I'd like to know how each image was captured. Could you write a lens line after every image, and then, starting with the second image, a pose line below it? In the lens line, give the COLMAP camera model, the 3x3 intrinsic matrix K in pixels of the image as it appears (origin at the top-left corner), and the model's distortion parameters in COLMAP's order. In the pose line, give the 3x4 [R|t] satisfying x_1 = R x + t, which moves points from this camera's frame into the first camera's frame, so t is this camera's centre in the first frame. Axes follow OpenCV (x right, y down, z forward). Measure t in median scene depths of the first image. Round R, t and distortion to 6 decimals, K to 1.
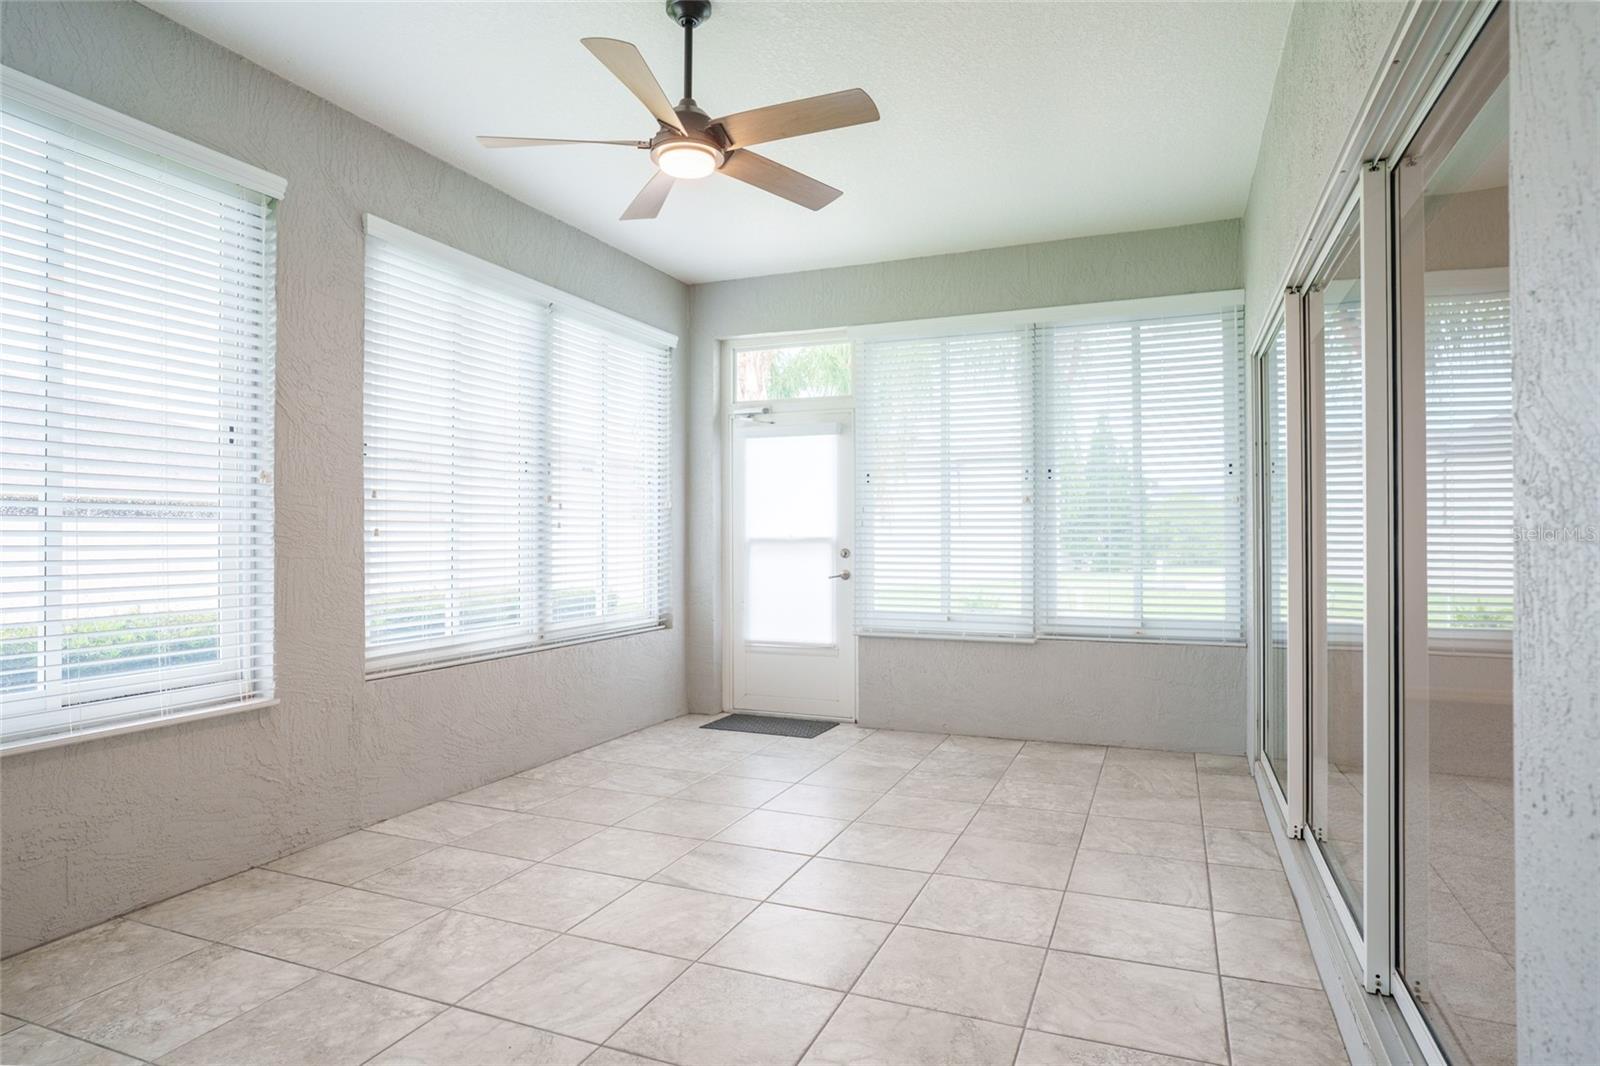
lens RADIAL K [[898.2, 0, 792.6], [0, 898.2, 536.2], [0, 0, 1]] dist [-0.051765, 0.041473]
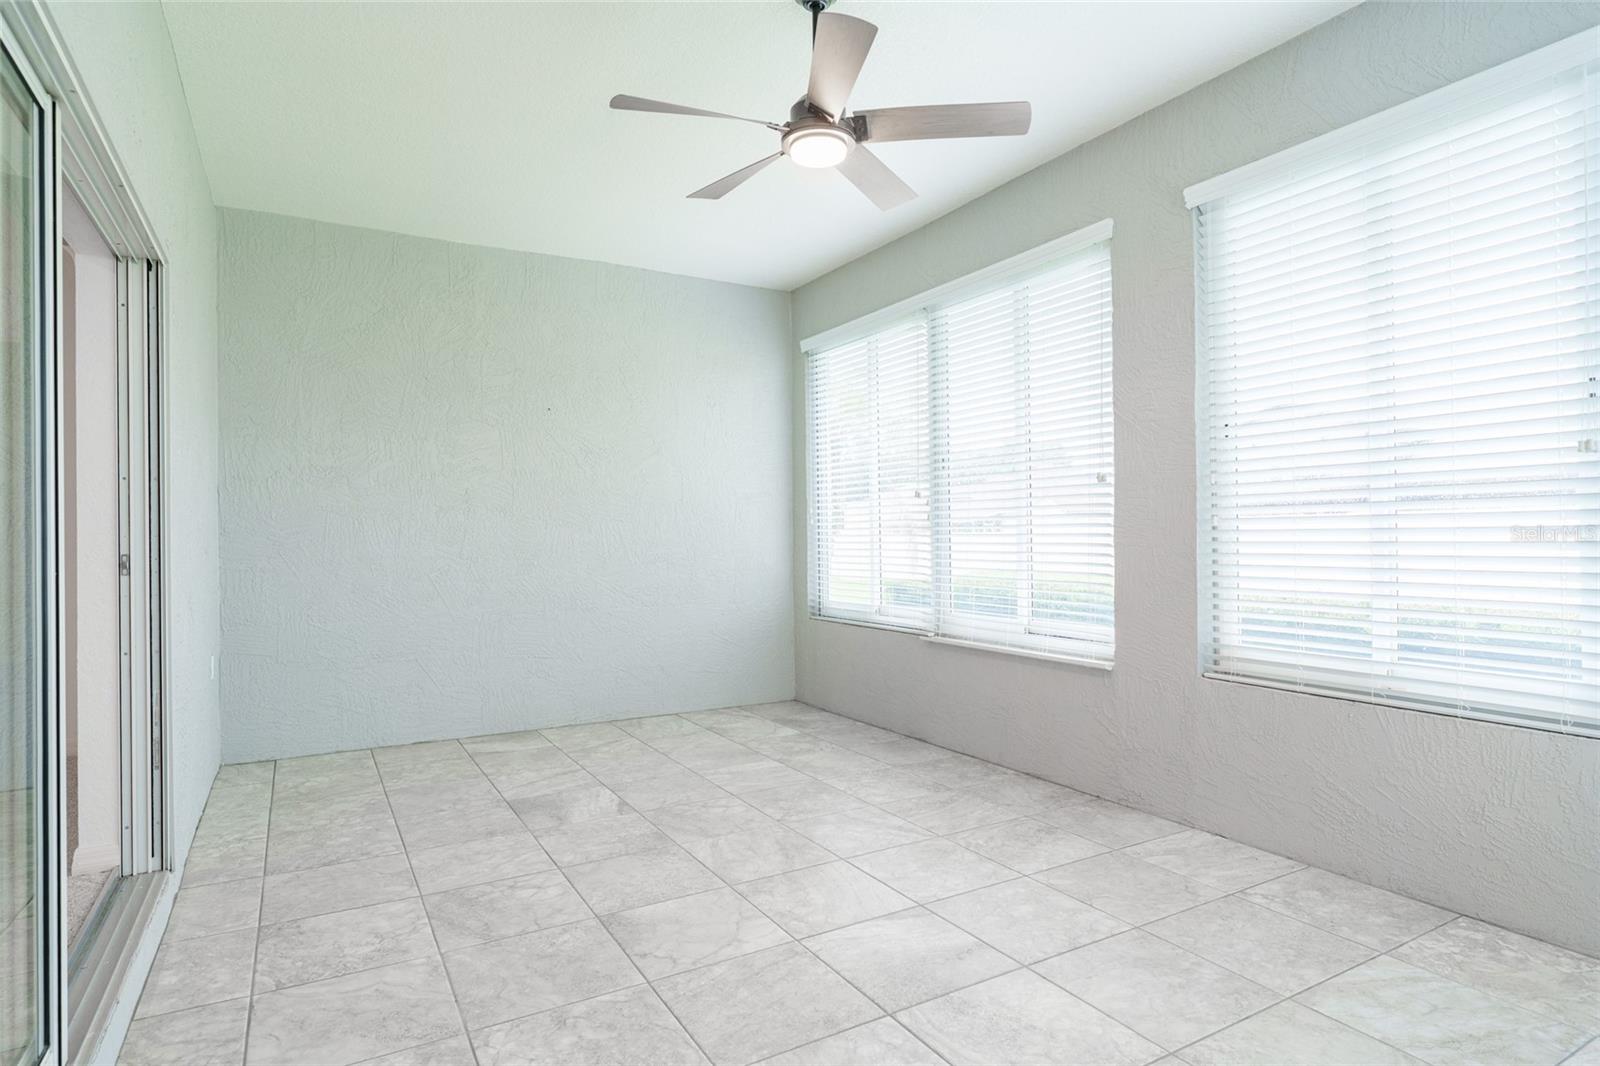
lens RADIAL K [[867.0, 0, 800.0], [0, 867.0, 533.0], [0, 0, 1]] dist [0.000365, -0.000074]
pose [[-0.603022, 0.006761, -0.797696, 0.513029], [0.013214, 0.999912, -0.001514, 0.004475], [0.797615, -0.011454, -0.603058, 1.203558]]
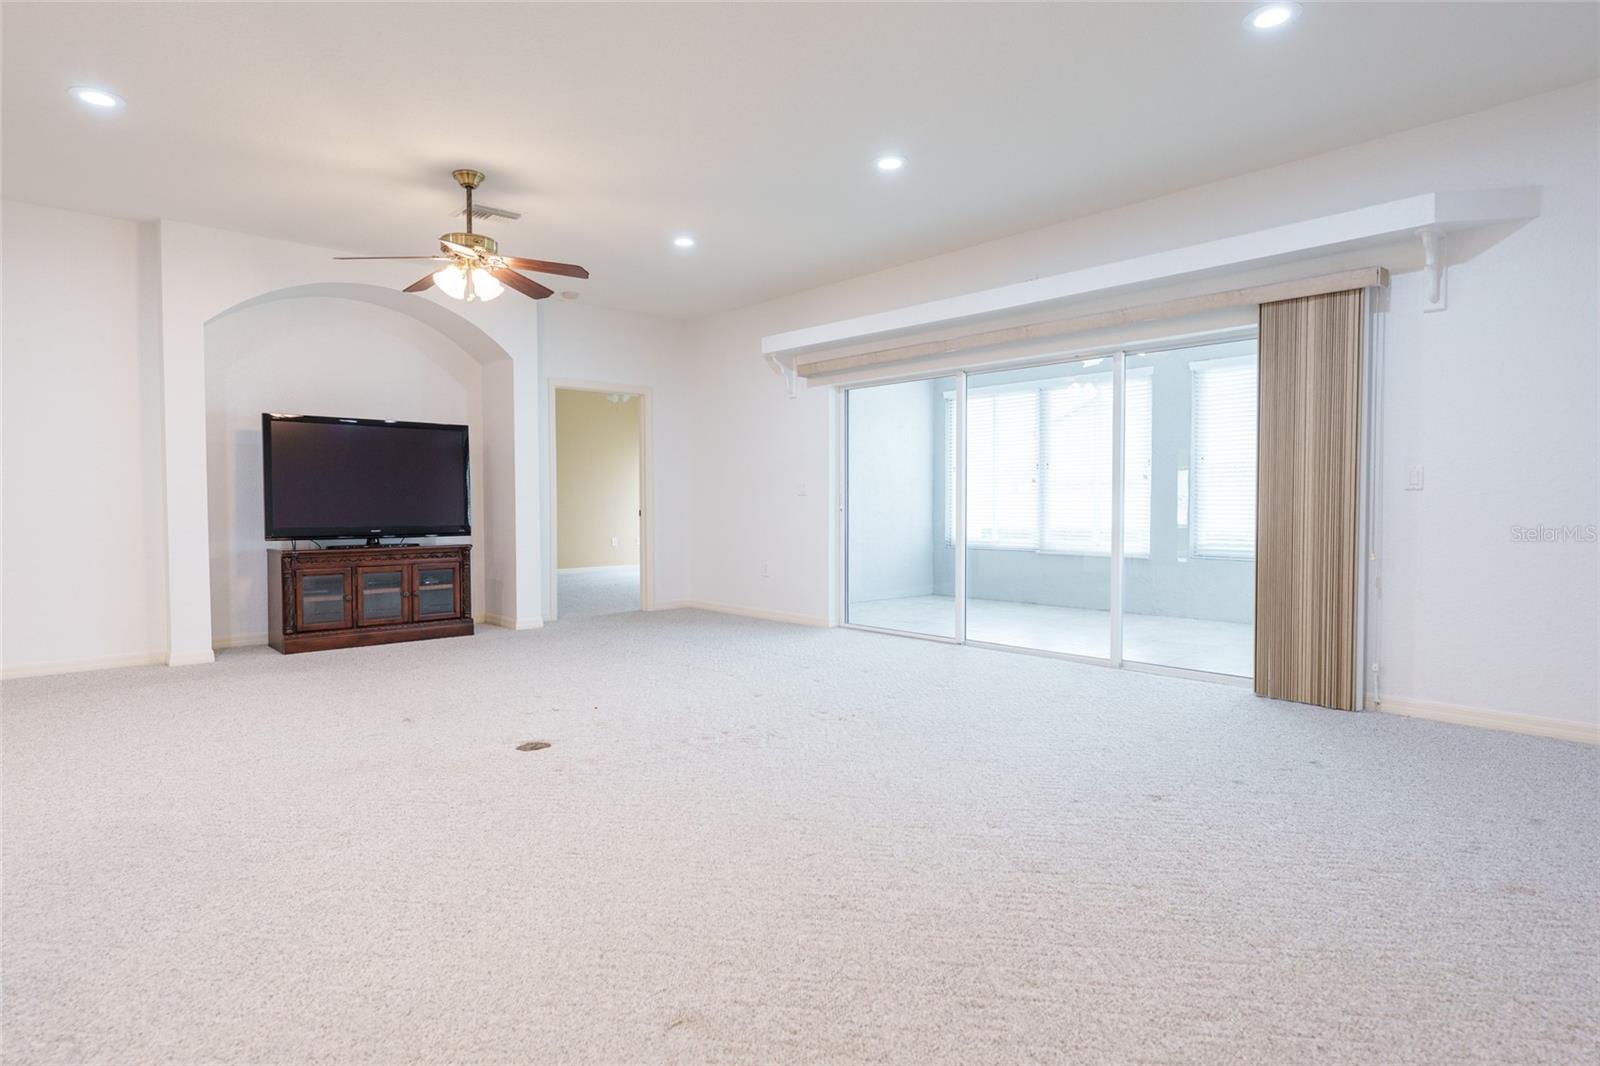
lens RADIAL K [[867.0, 0, 800.0], [0, 867.0, 533.0], [0, 0, 1]] dist [0.000365, -0.000074]
pose [[-0.421731, 0.033572, -0.906099, 2.068644], [0.007678, 0.999411, 0.033456, 0.011249], [0.906689, 0.007152, -0.421740, 1.016272]]
